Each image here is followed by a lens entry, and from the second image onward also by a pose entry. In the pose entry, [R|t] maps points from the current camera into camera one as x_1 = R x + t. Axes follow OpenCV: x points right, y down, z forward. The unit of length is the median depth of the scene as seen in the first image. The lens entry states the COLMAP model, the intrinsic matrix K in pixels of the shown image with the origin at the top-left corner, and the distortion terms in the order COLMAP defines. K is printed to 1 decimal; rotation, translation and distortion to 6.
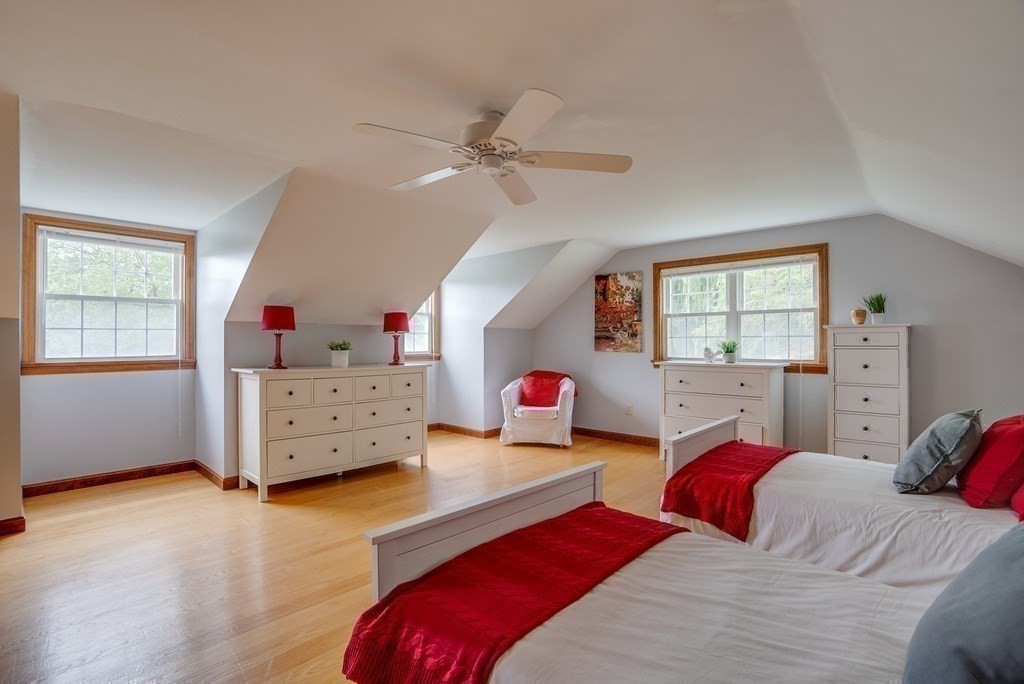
lens RADIAL K [[477.8, 0, 510.4], [0, 477.8, 339.7], [0, 0, 1]] dist [-0.029932, 0.000539]
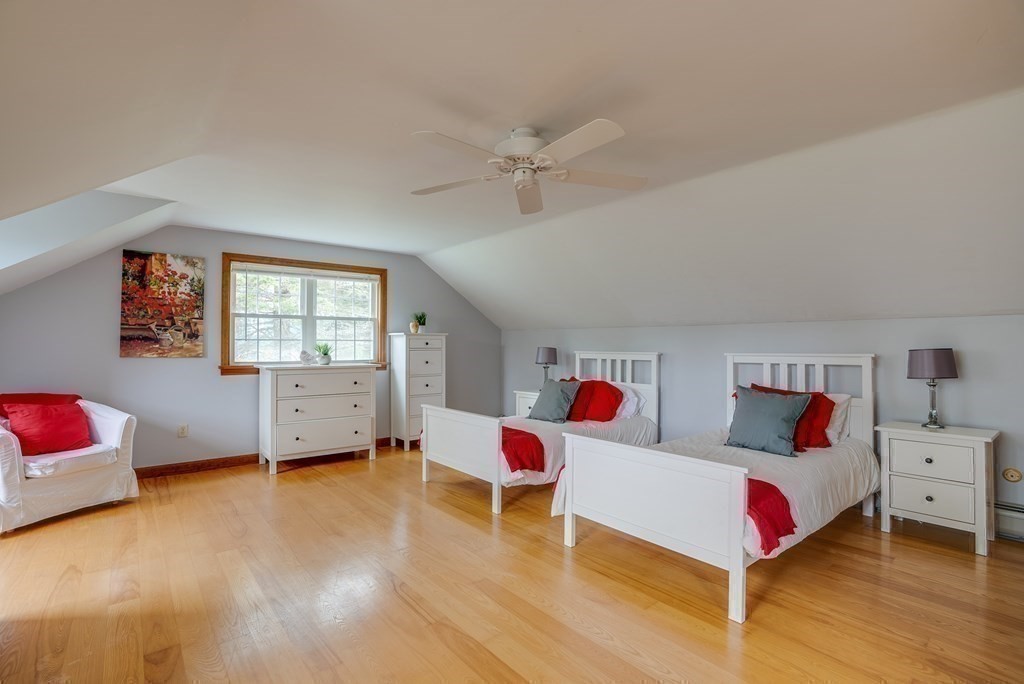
lens RADIAL K [[477.8, 0, 506.9], [0, 477.8, 336.4], [0, 0, 1]] dist [-0.029932, 0.000539]
pose [[0.147215, 0.018999, 0.988922, -0.439006], [-0.005967, 0.999814, -0.018320, 0.002263], [-0.989087, -0.003204, 0.147301, 0.359878]]
